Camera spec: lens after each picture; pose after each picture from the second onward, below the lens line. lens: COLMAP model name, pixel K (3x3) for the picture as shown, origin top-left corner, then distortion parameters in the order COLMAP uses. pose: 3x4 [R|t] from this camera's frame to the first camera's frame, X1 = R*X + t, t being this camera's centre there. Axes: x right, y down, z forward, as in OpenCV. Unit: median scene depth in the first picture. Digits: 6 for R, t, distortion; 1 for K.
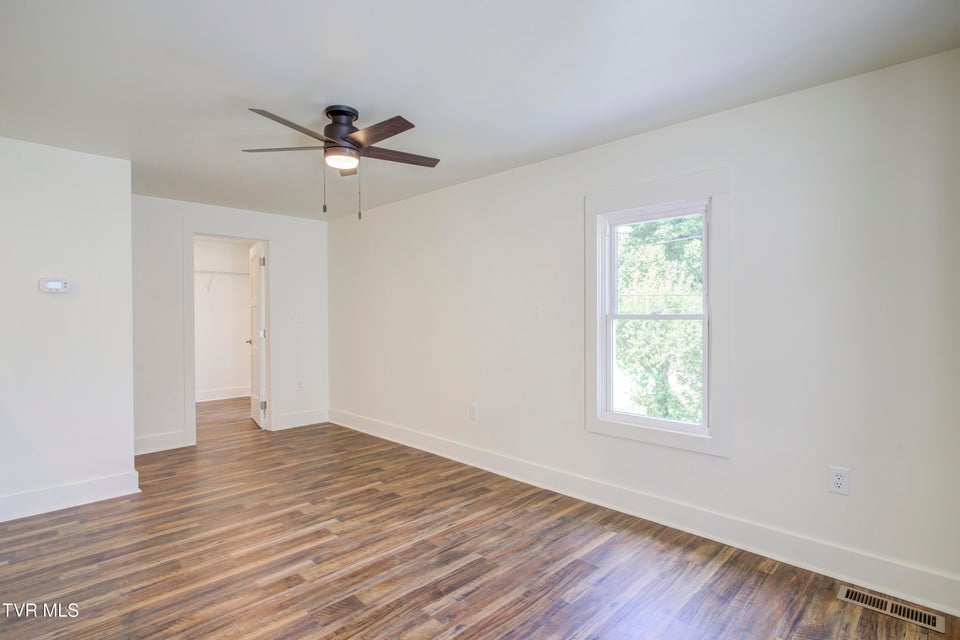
lens RADIAL K [[471.1, 0, 478.3], [0, 471.1, 324.0], [0, 0, 1]] dist [-0.015813, 0.004021]
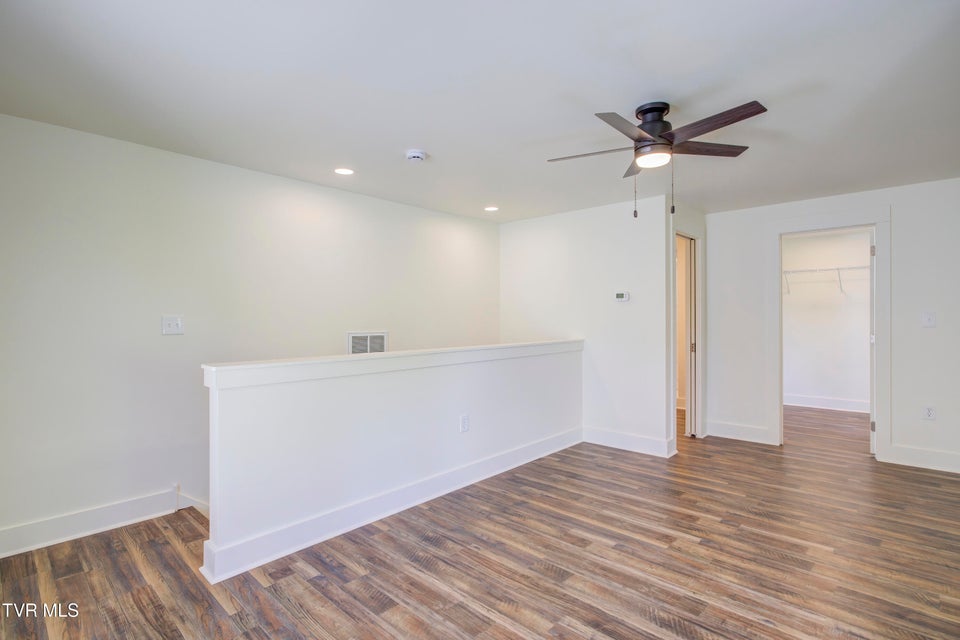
lens RADIAL K [[471.1, 0, 488.1], [0, 471.1, 314.4], [0, 0, 1]] dist [-0.015813, 0.004021]
pose [[0.038431, -0.005275, -0.999247, 0.640486], [-0.016220, 0.999851, -0.005902, -0.010980], [0.999130, 0.016435, 0.038340, 0.588319]]
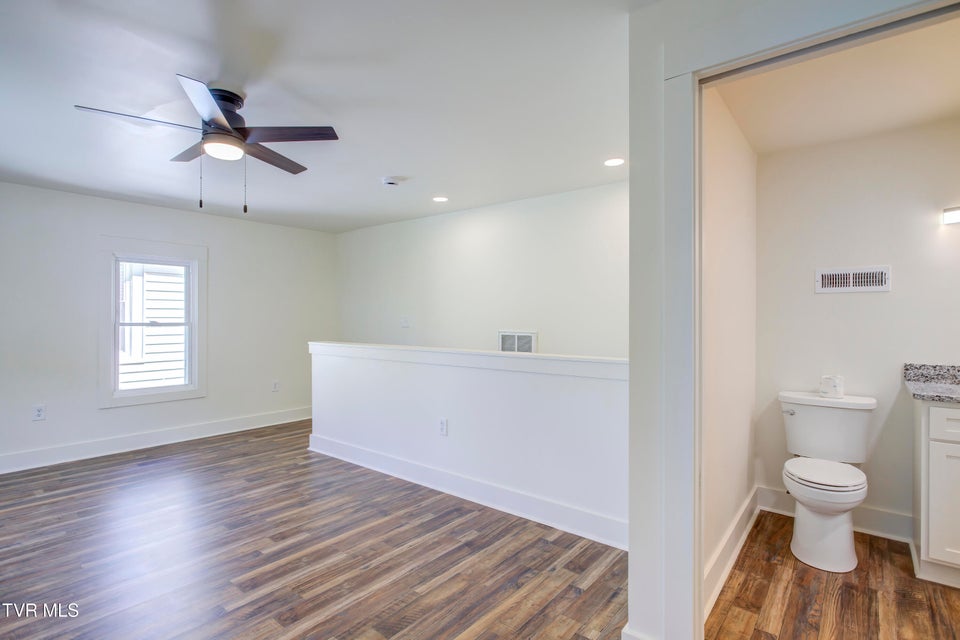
lens RADIAL K [[471.1, 0, 484.0], [0, 471.1, 318.8], [0, 0, 1]] dist [-0.015813, 0.004021]
pose [[-0.995257, 0.000917, -0.097277, -0.668751], [-0.001649, 0.999653, 0.026298, -0.042228], [0.097267, 0.026334, -0.994910, 1.859843]]
